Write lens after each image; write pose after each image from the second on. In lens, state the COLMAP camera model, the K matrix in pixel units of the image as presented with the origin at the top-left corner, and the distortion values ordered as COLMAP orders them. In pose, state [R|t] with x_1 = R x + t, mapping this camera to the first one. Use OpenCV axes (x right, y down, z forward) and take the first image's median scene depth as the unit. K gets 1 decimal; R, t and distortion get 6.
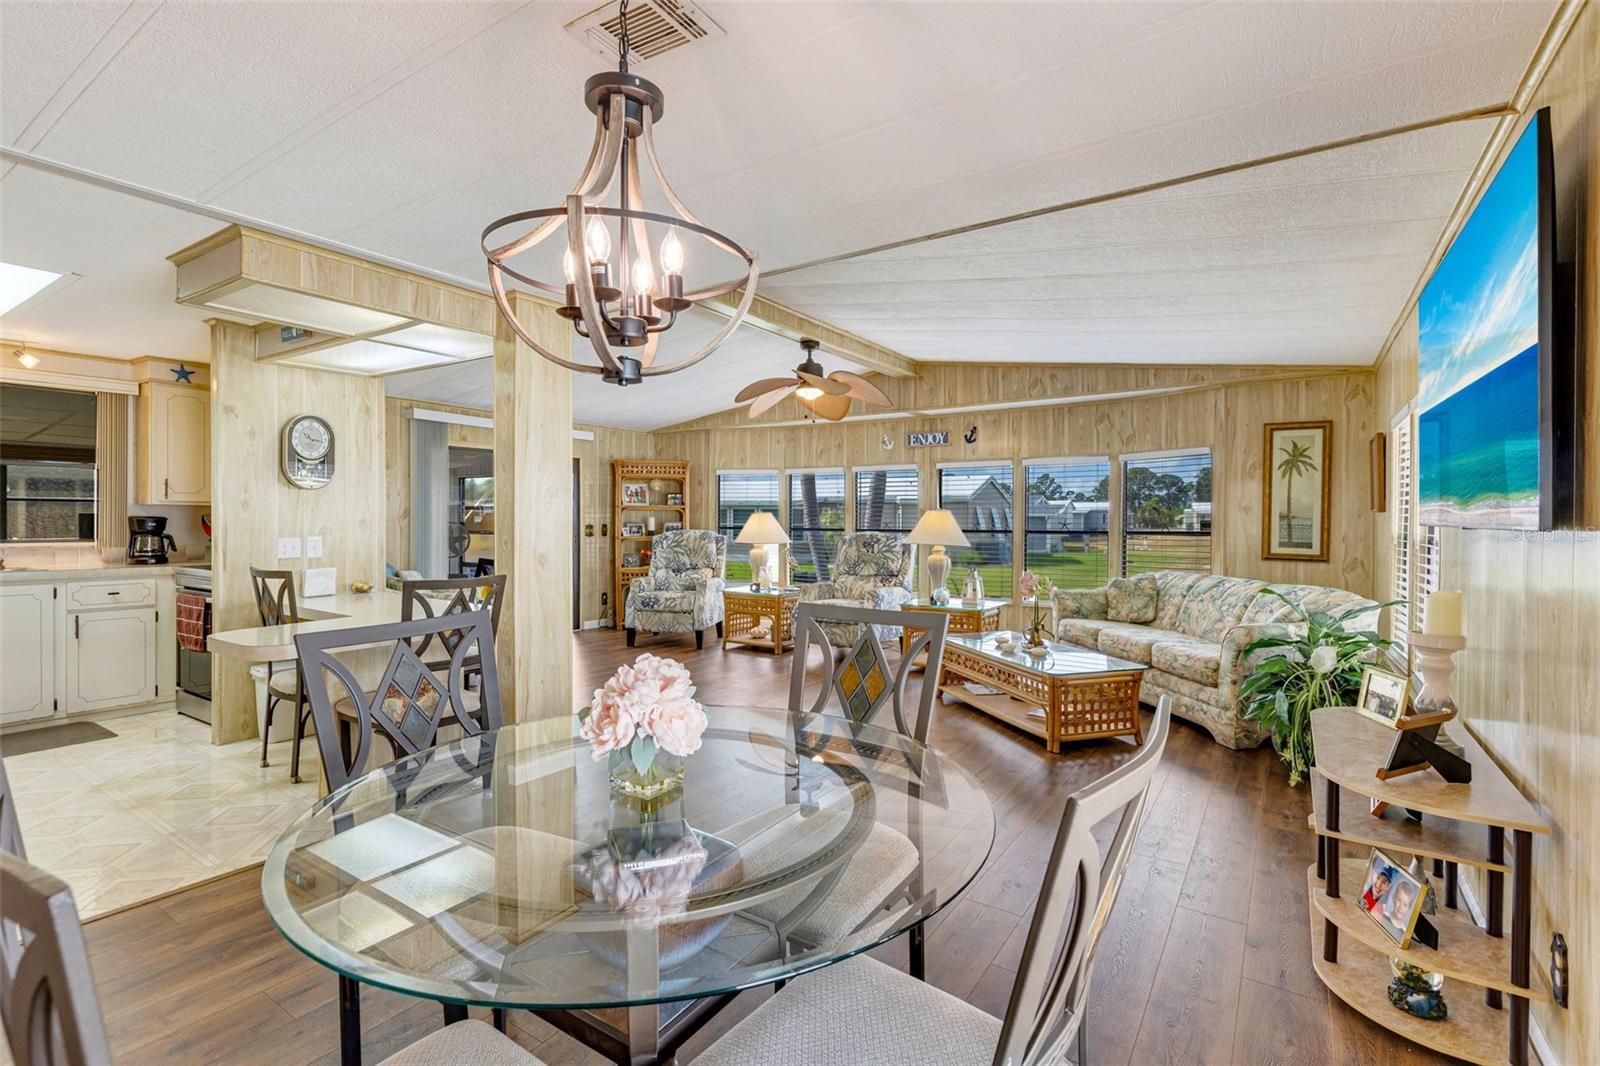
lens RADIAL K [[723.4, 0, 793.4], [0, 723.4, 523.9], [0, 0, 1]] dist [0.001059, -0.000855]
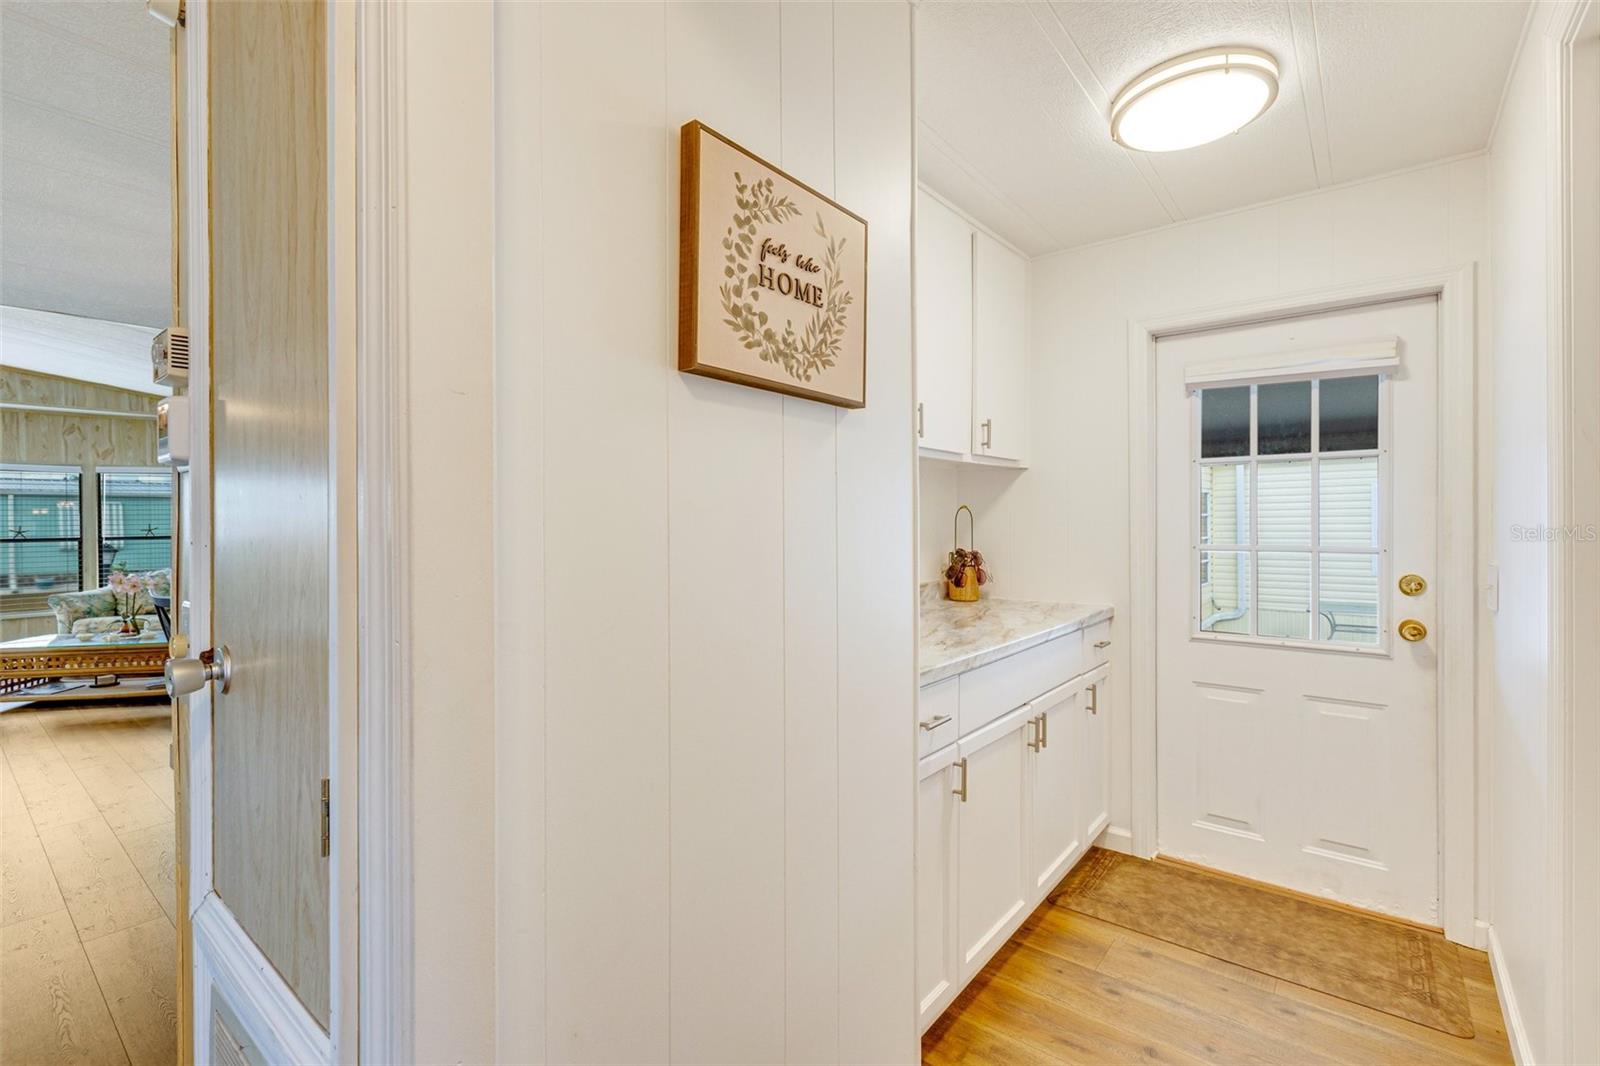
lens RADIAL K [[723.4, 0, 805.0], [0, 723.4, 525.9], [0, 0, 1]] dist [0.001059, -0.000855]
pose [[0.081178, -0.014044, 0.996601, -0.647409], [0.012827, 0.999833, 0.013045, -0.008561], [-0.996617, 0.011725, 0.081344, -0.170849]]
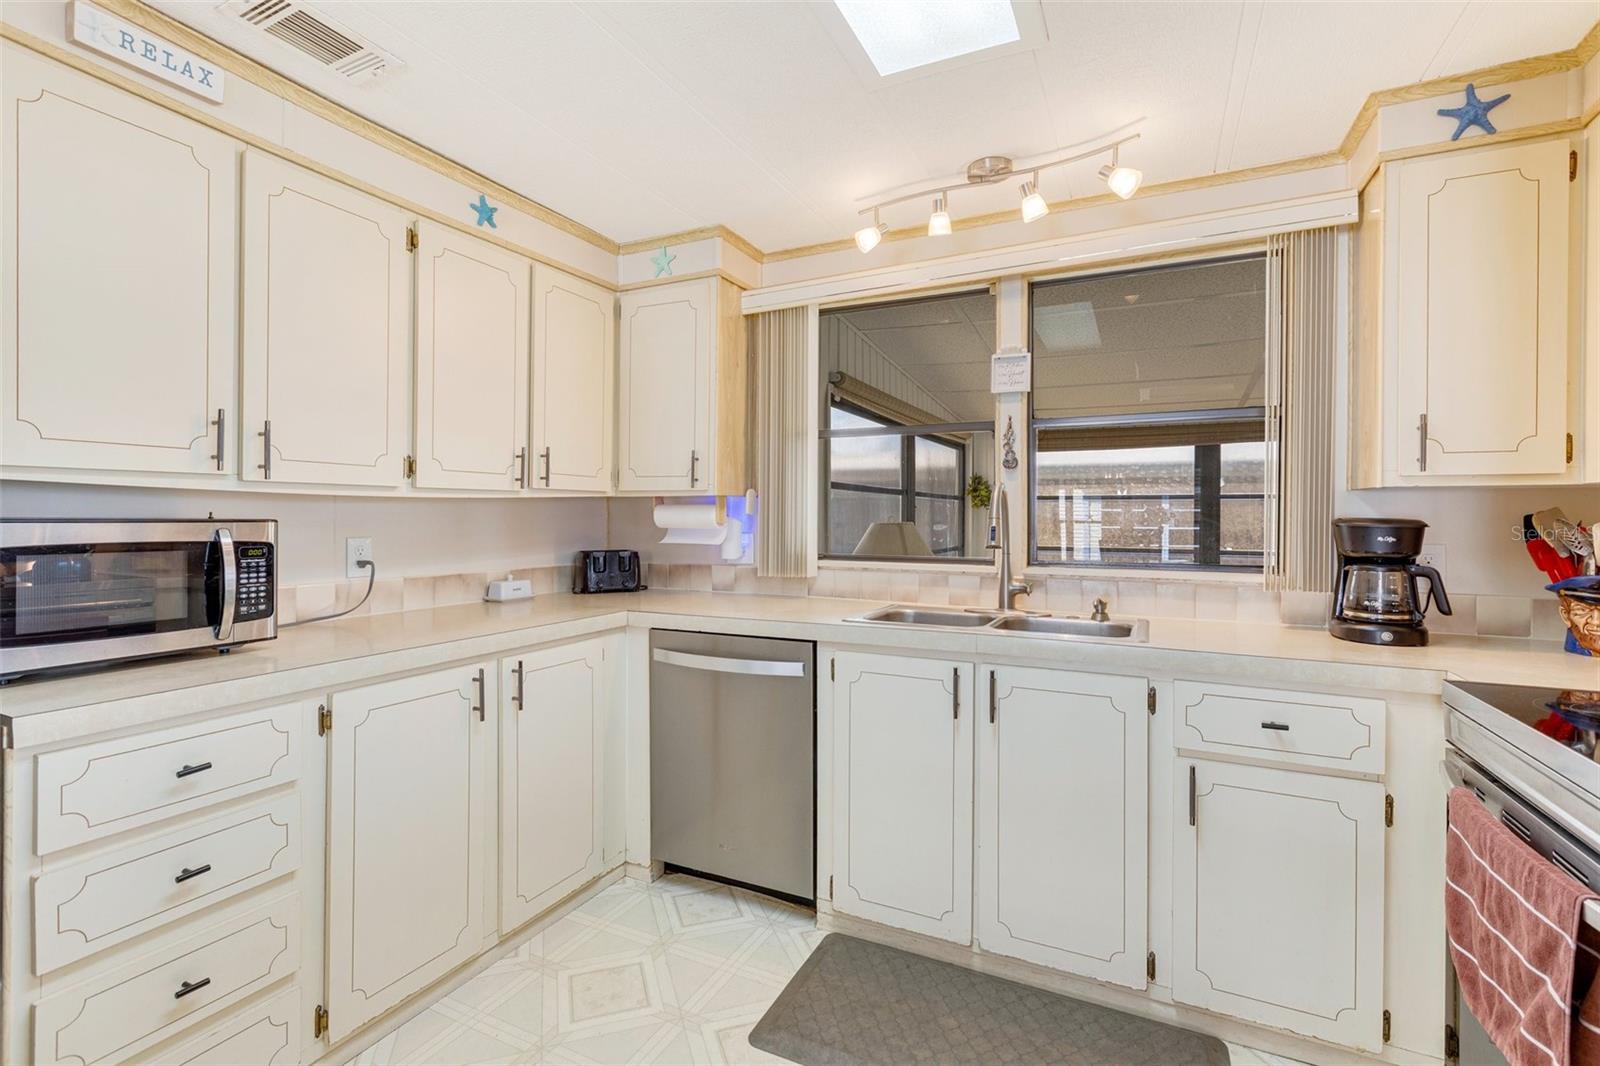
lens RADIAL K [[723.4, 0, 797.1], [0, 723.4, 518.7], [0, 0, 1]] dist [0.001059, -0.000855]
pose [[0.131225, -0.001597, -0.991351, -0.502449], [-0.010626, 0.999939, -0.003017, -0.005672], [0.991296, 0.010930, 0.131200, 0.588432]]
